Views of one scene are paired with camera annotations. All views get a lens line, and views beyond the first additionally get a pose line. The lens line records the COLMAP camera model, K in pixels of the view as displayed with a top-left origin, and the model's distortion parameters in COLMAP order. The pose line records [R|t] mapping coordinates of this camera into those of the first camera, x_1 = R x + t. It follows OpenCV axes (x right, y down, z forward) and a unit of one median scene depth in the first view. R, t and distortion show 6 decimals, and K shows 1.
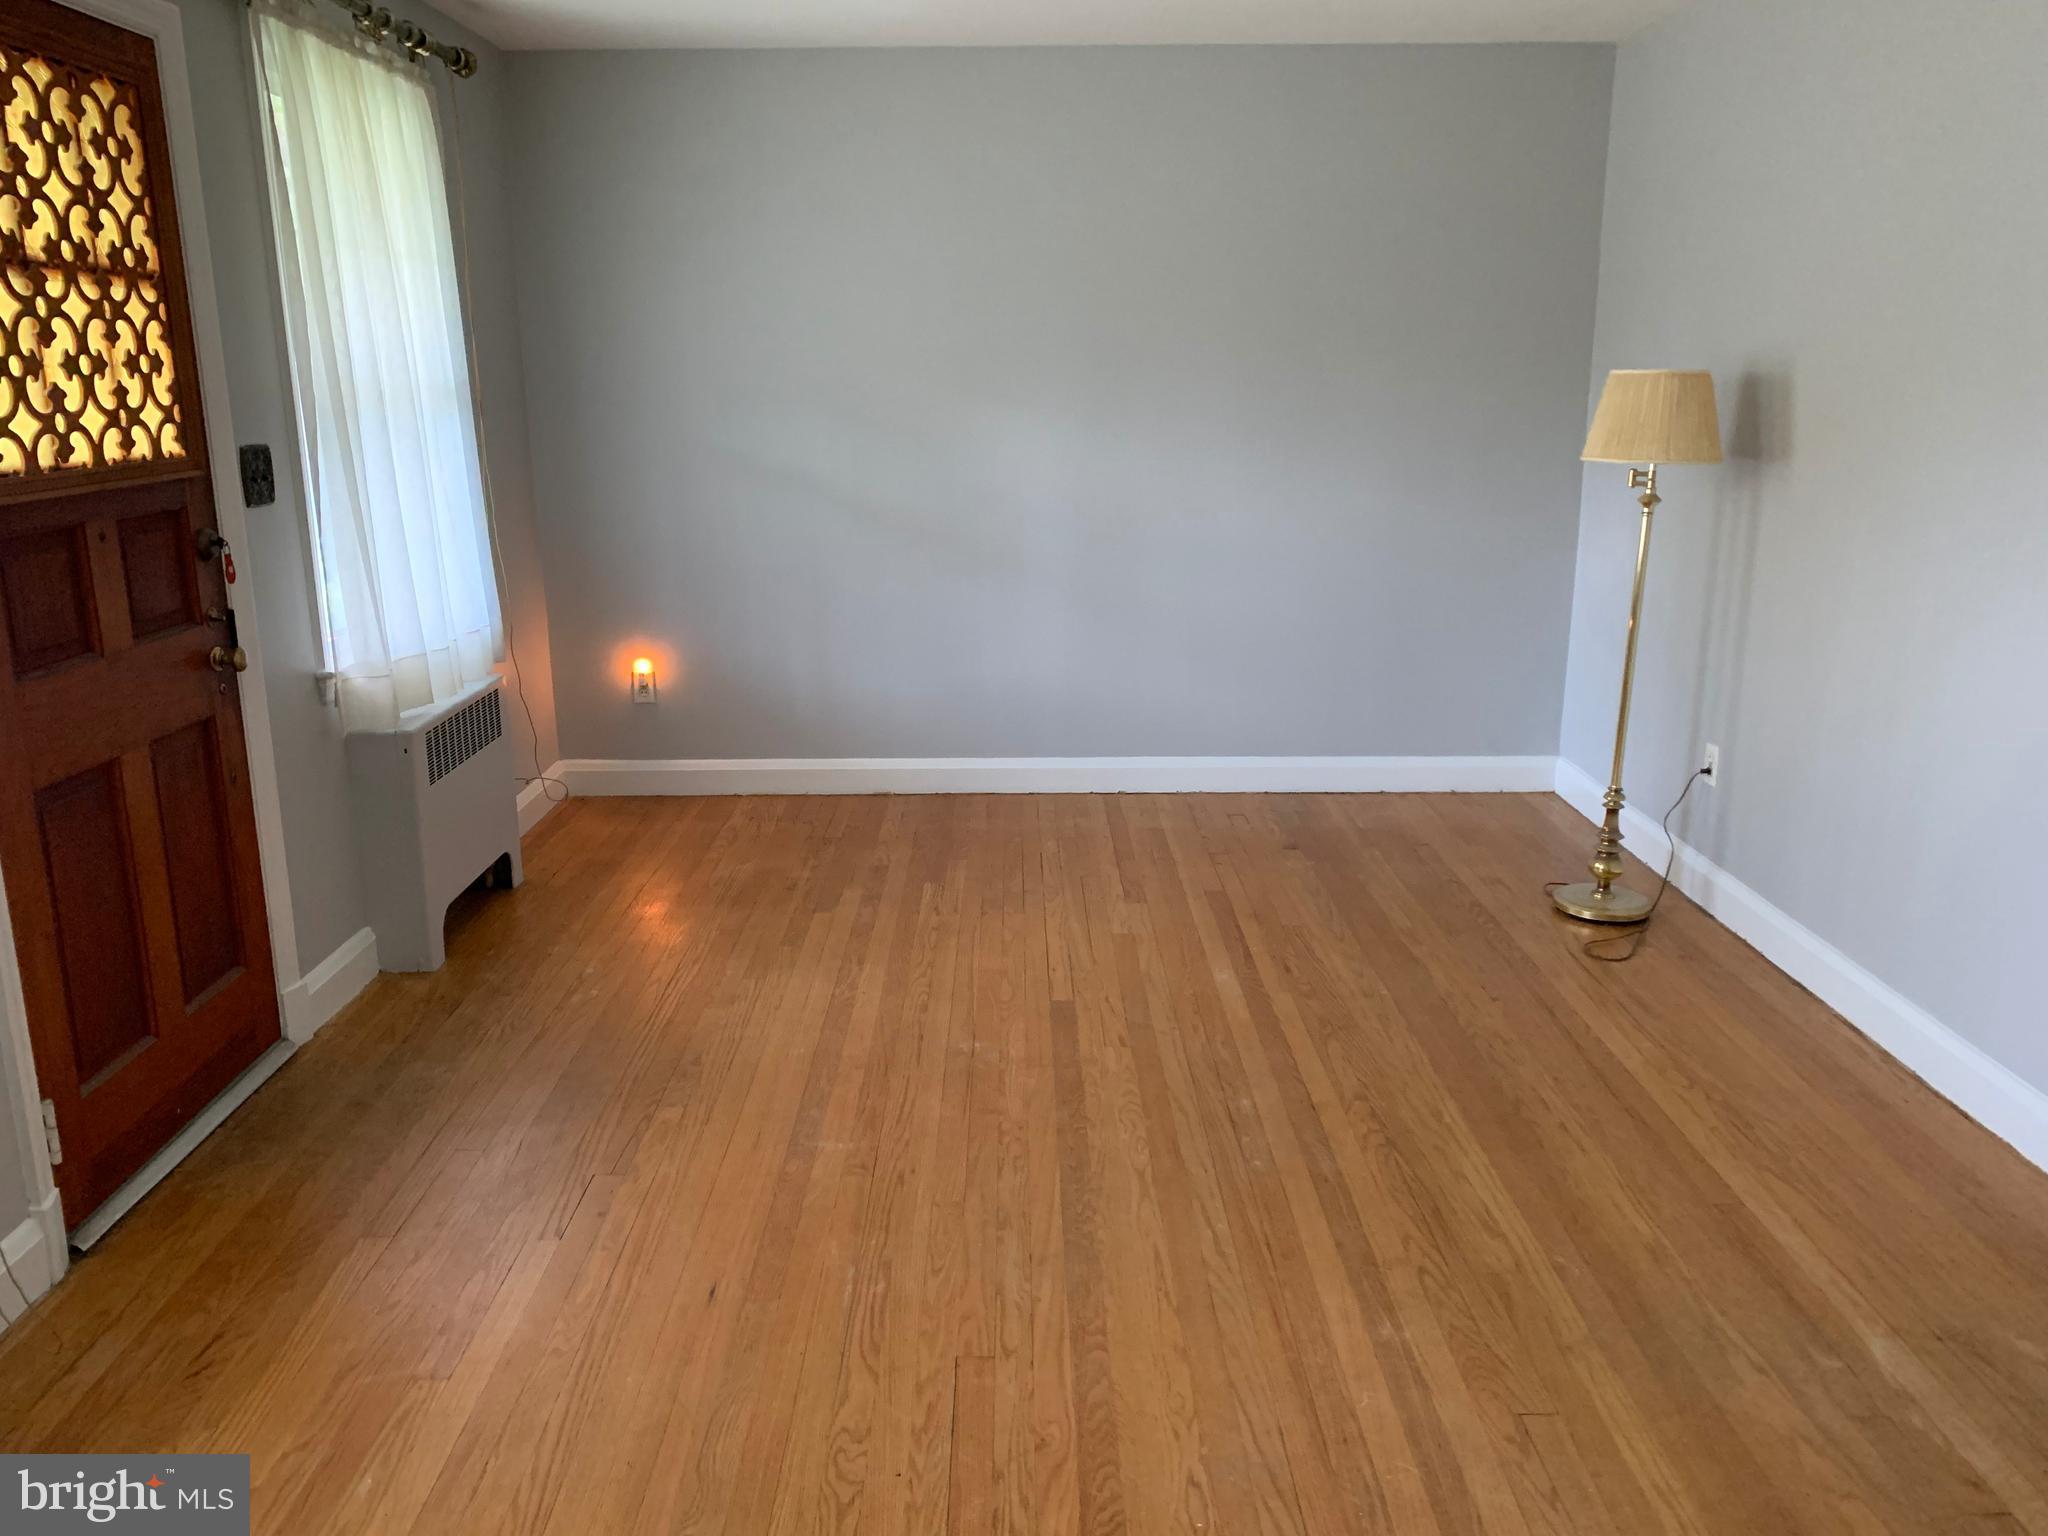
lens RADIAL K [[1562.4, 0, 1005.9], [0, 1562.4, 758.8], [0, 0, 1]] dist [0.015027, -0.017271]
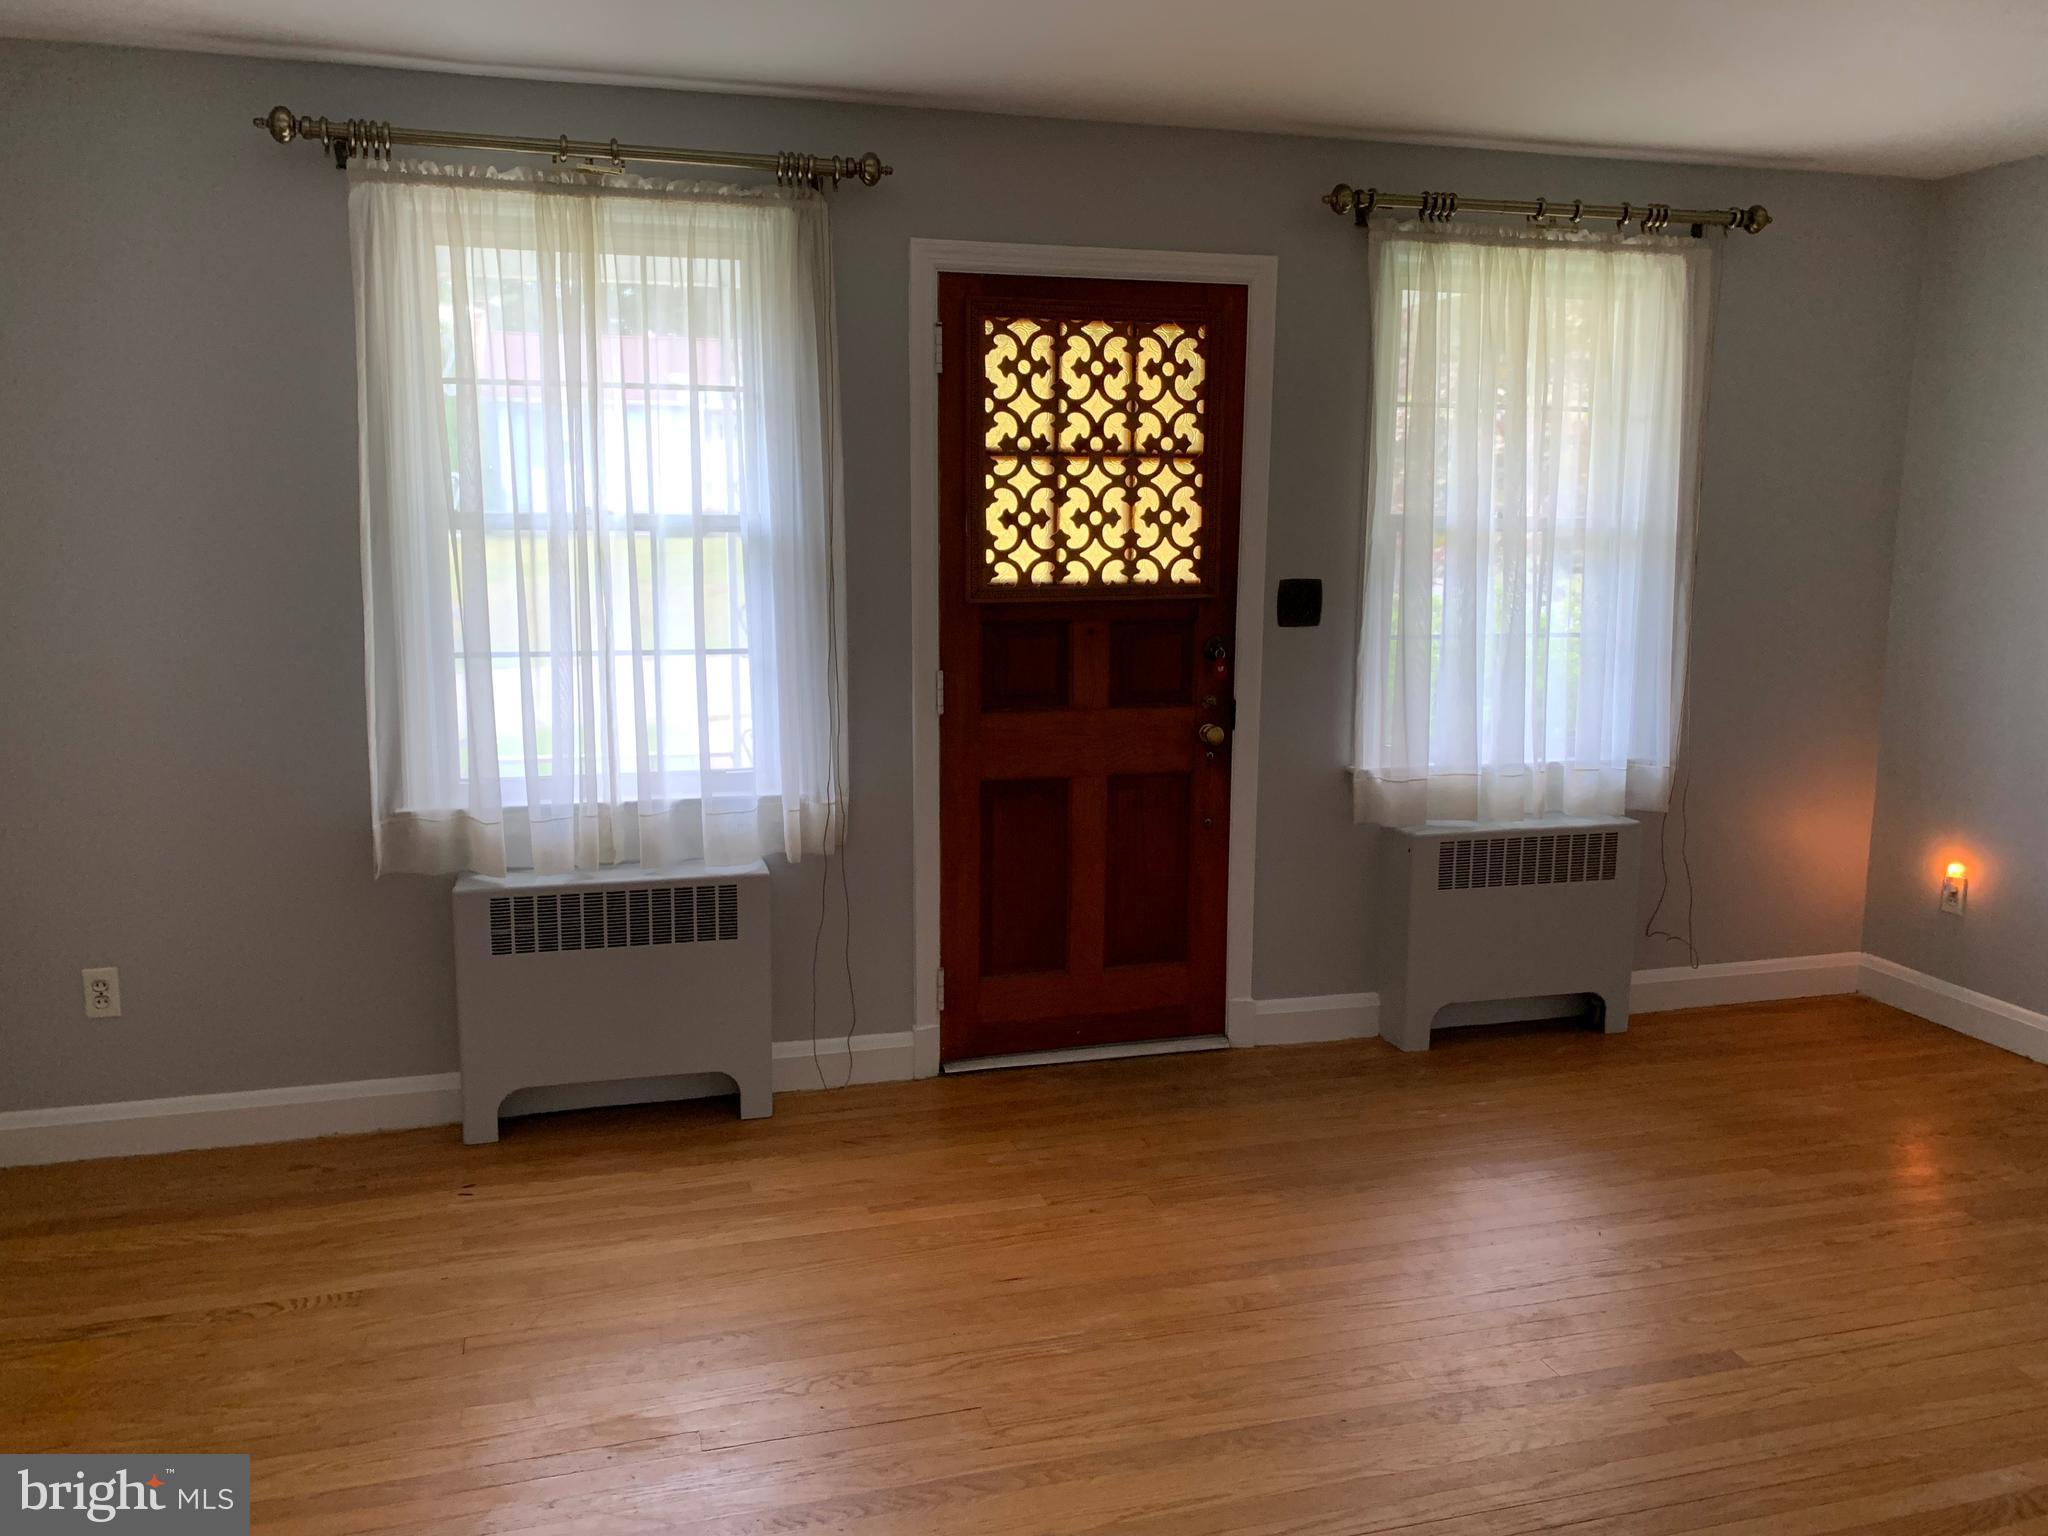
lens RADIAL K [[1562.4, 0, 1016.1], [0, 1562.4, 765.6], [0, 0, 1]] dist [0.015027, -0.017271]
pose [[0.253706, 0.165279, -0.953056, 0.700287], [-0.238621, 0.965536, 0.103922, -0.130559], [0.937386, 0.201053, 0.284402, 0.450177]]
